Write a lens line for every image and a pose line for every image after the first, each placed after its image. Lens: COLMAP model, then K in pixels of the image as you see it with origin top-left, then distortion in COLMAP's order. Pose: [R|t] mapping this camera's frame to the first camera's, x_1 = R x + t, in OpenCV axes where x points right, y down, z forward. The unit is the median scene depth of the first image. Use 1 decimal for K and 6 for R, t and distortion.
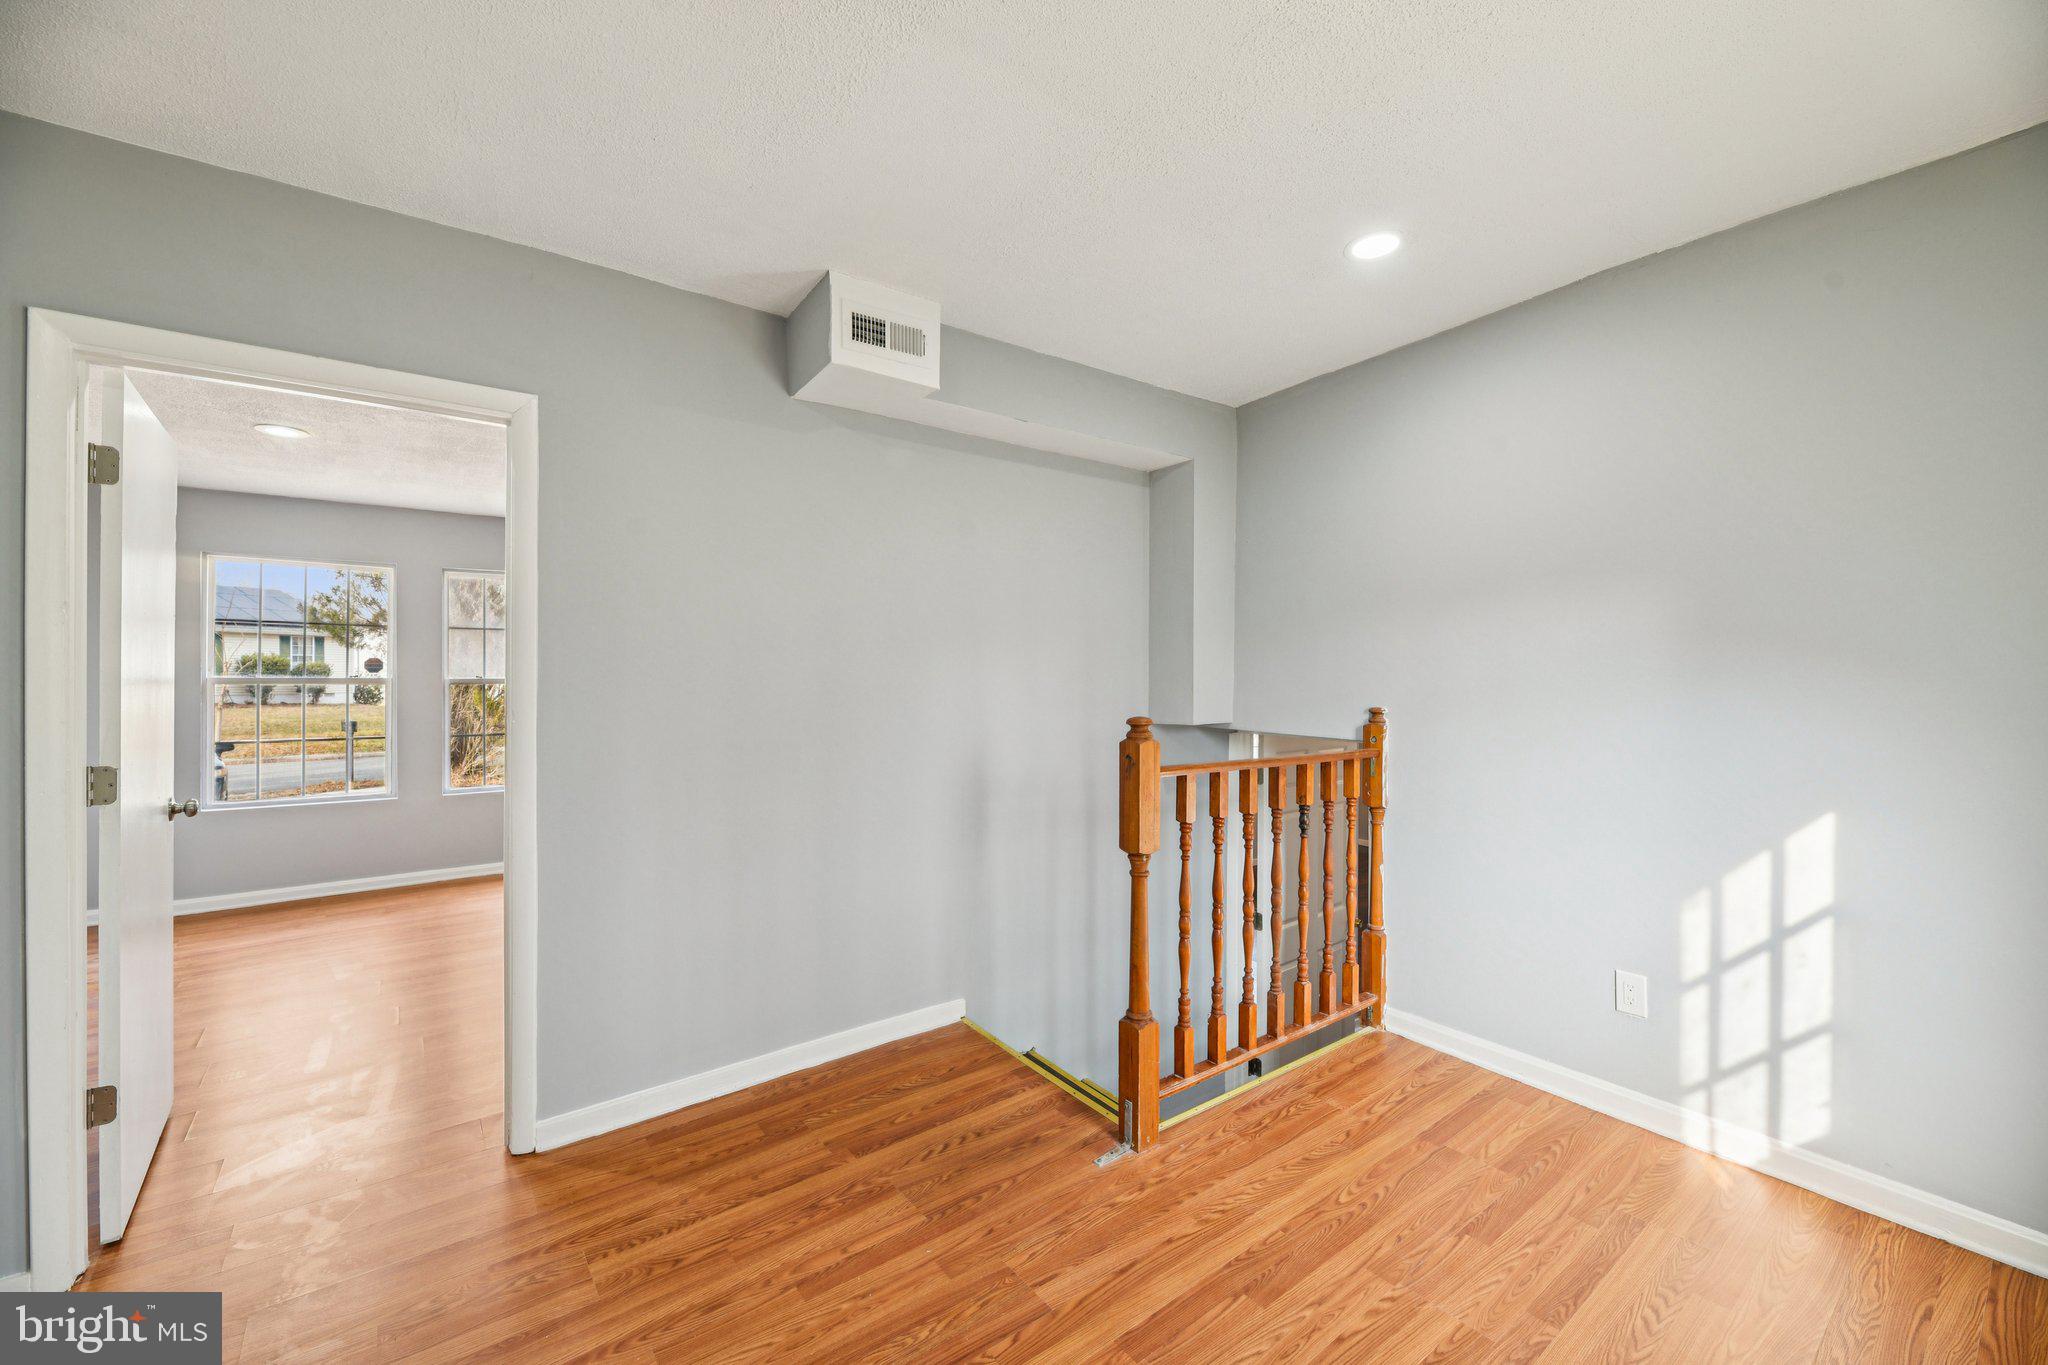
lens RADIAL K [[845.1, 0, 1035.6], [0, 845.1, 674.9], [0, 0, 1]] dist [-0.001833, -0.000954]
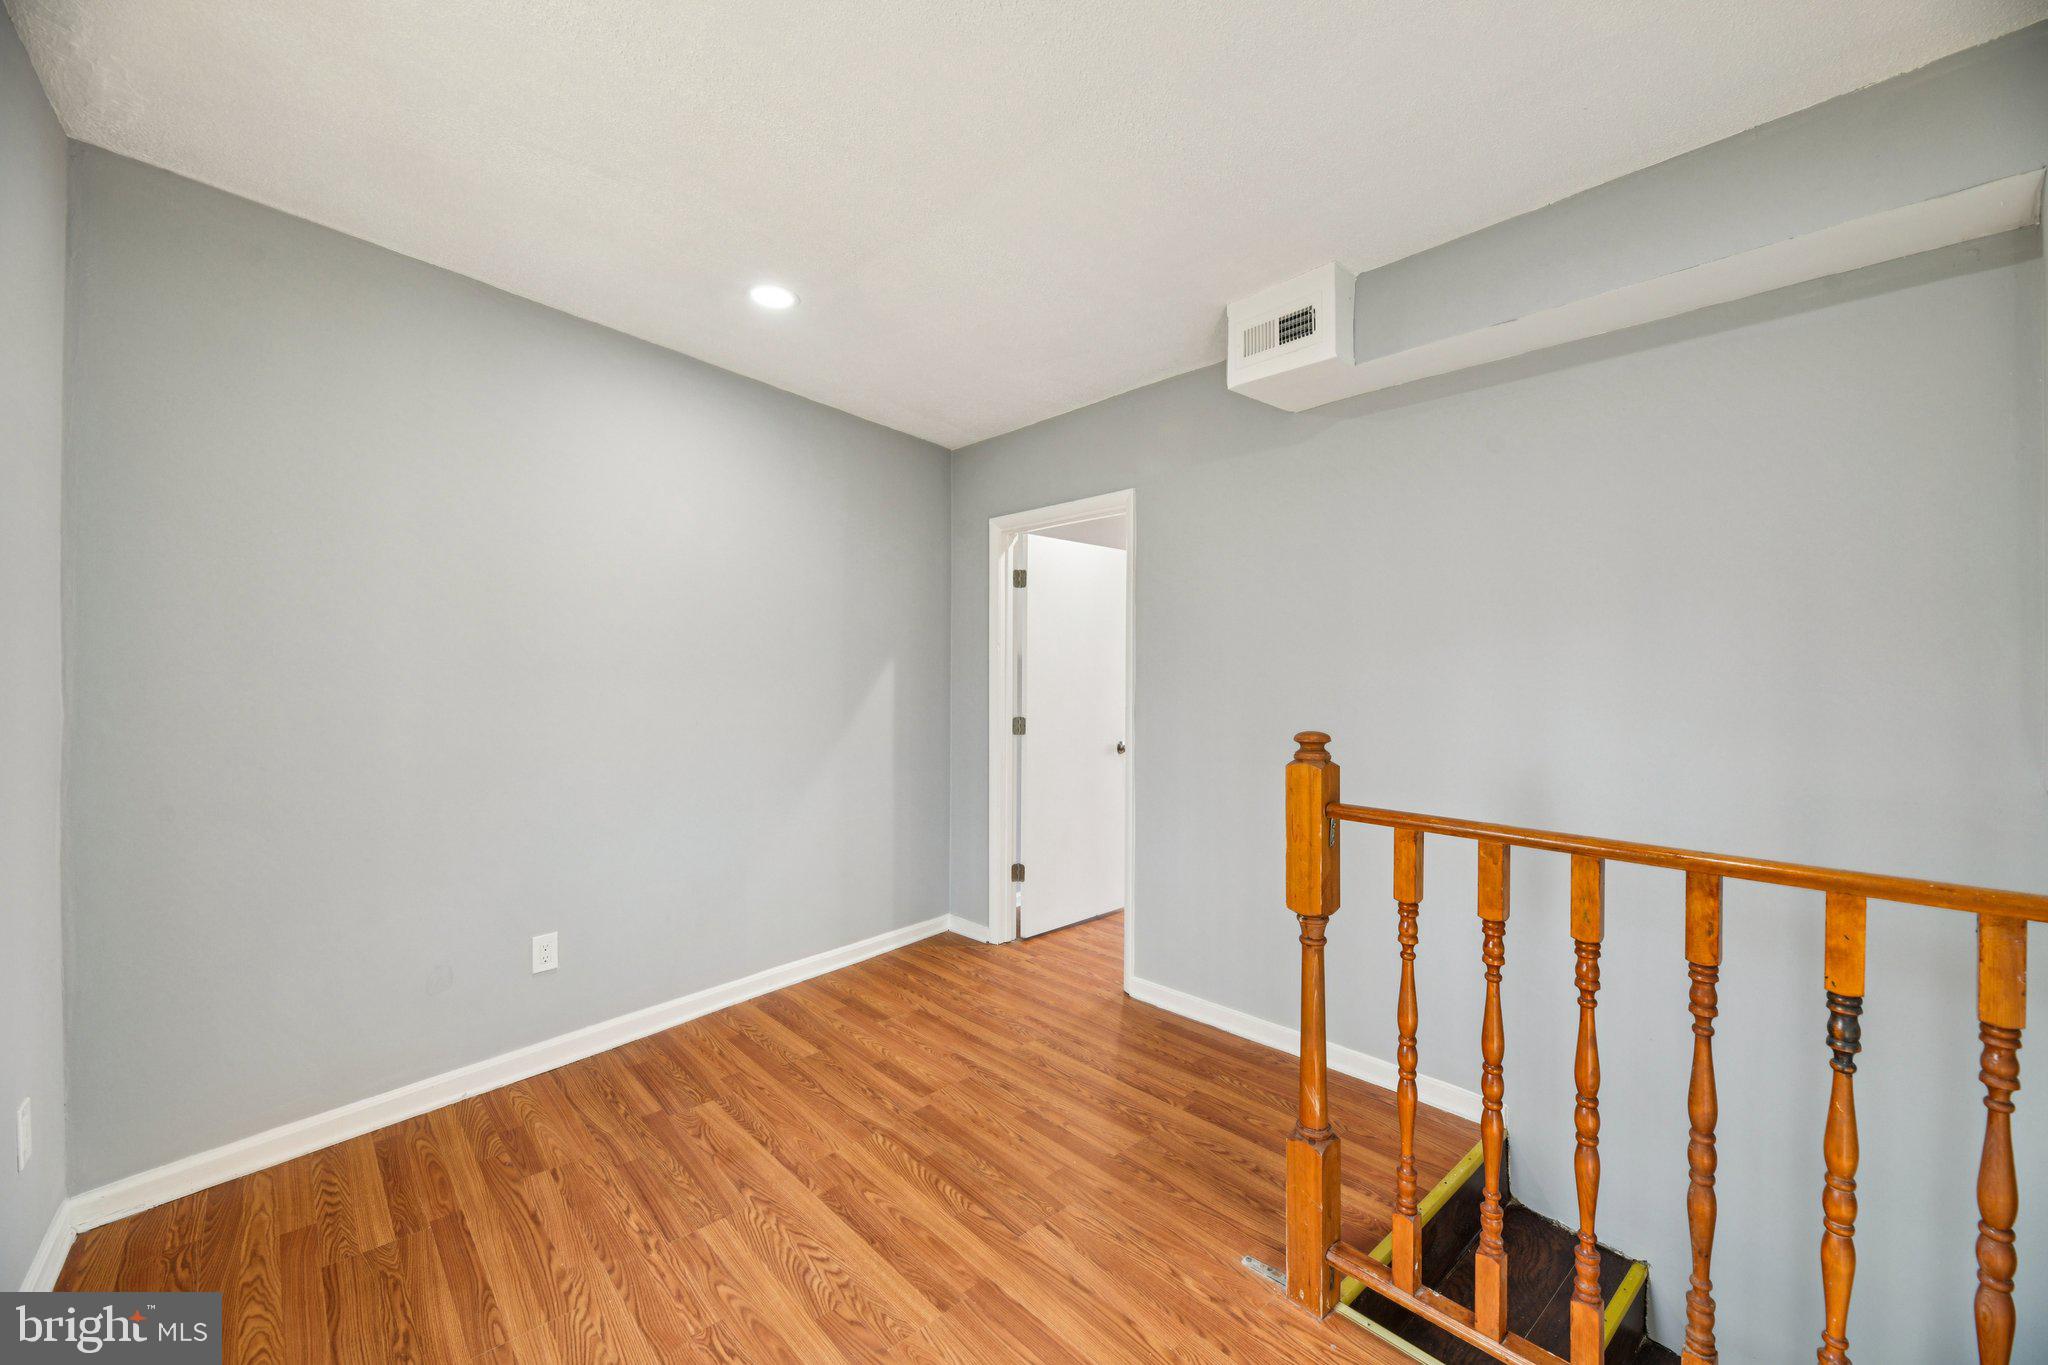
lens RADIAL K [[845.1, 0, 1035.6], [0, 845.1, 674.9], [0, 0, 1]] dist [-0.001833, -0.000954]
pose [[0.070056, 0.000778, -0.997543, 0.947309], [-0.007347, 0.999973, 0.000264, -0.000815], [0.997516, 0.007310, 0.070060, 0.772606]]
